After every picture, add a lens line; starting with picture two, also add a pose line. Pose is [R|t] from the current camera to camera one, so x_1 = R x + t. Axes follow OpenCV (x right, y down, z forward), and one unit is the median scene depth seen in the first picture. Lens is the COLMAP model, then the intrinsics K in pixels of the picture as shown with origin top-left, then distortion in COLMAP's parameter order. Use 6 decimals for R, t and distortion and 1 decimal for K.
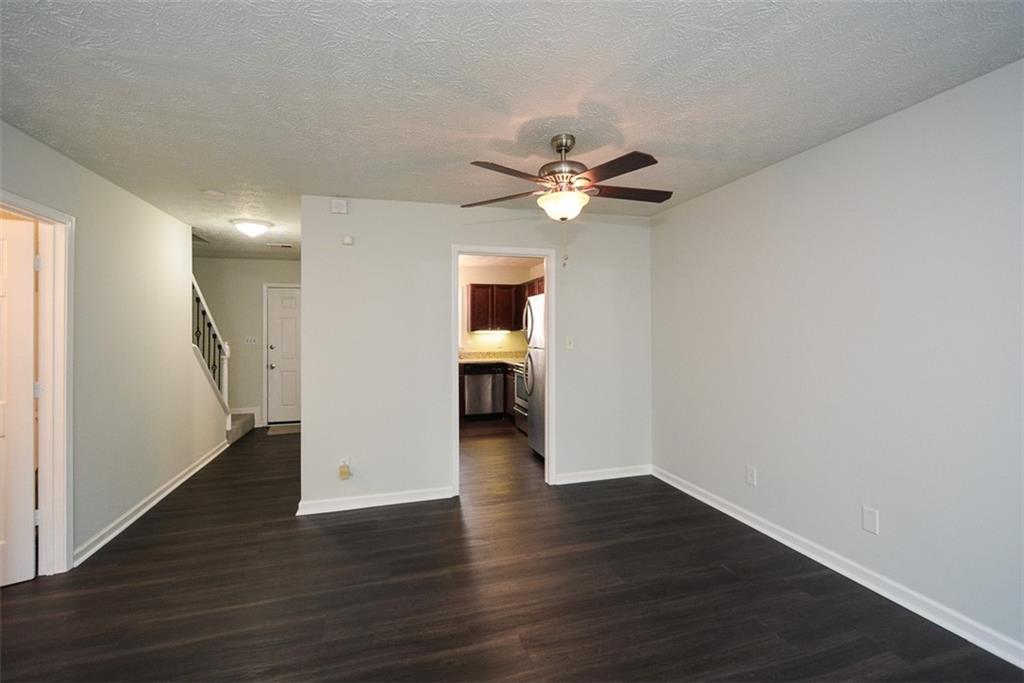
lens RADIAL K [[458.9, 0, 510.4], [0, 458.9, 325.9], [0, 0, 1]] dist [-0.000205, -0.000248]
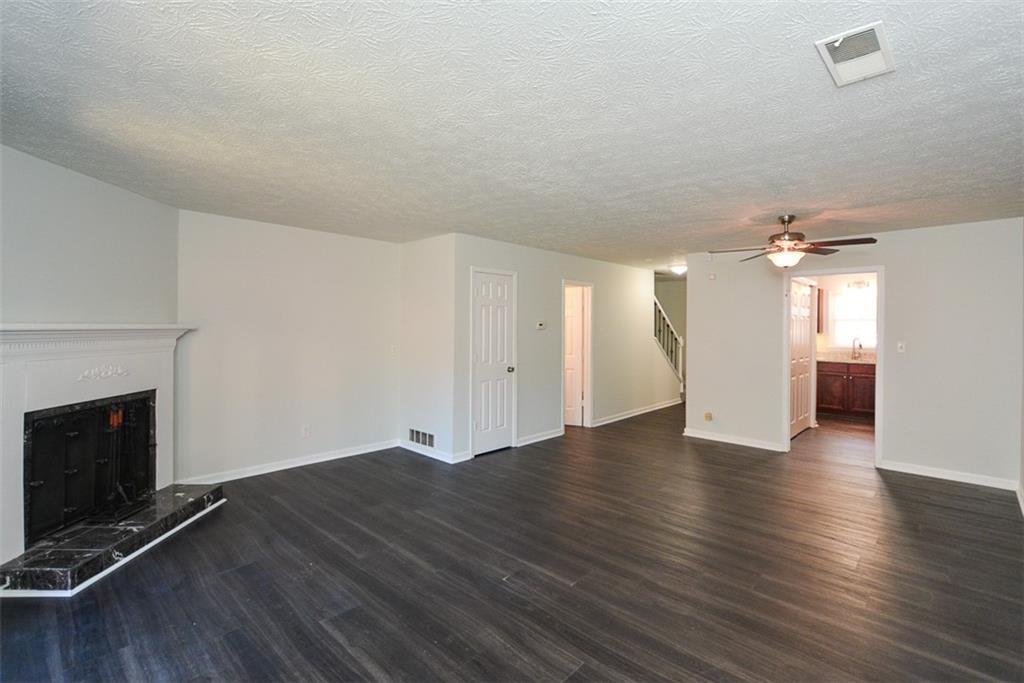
lens RADIAL K [[458.9, 0, 510.4], [0, 458.9, 325.9], [0, 0, 1]] dist [-0.000205, -0.000248]
pose [[0.487070, 0.013962, -0.873251, 0.734533], [-0.005752, 0.999902, 0.012778, -0.027679], [0.873344, -0.001201, 0.487102, -0.436336]]
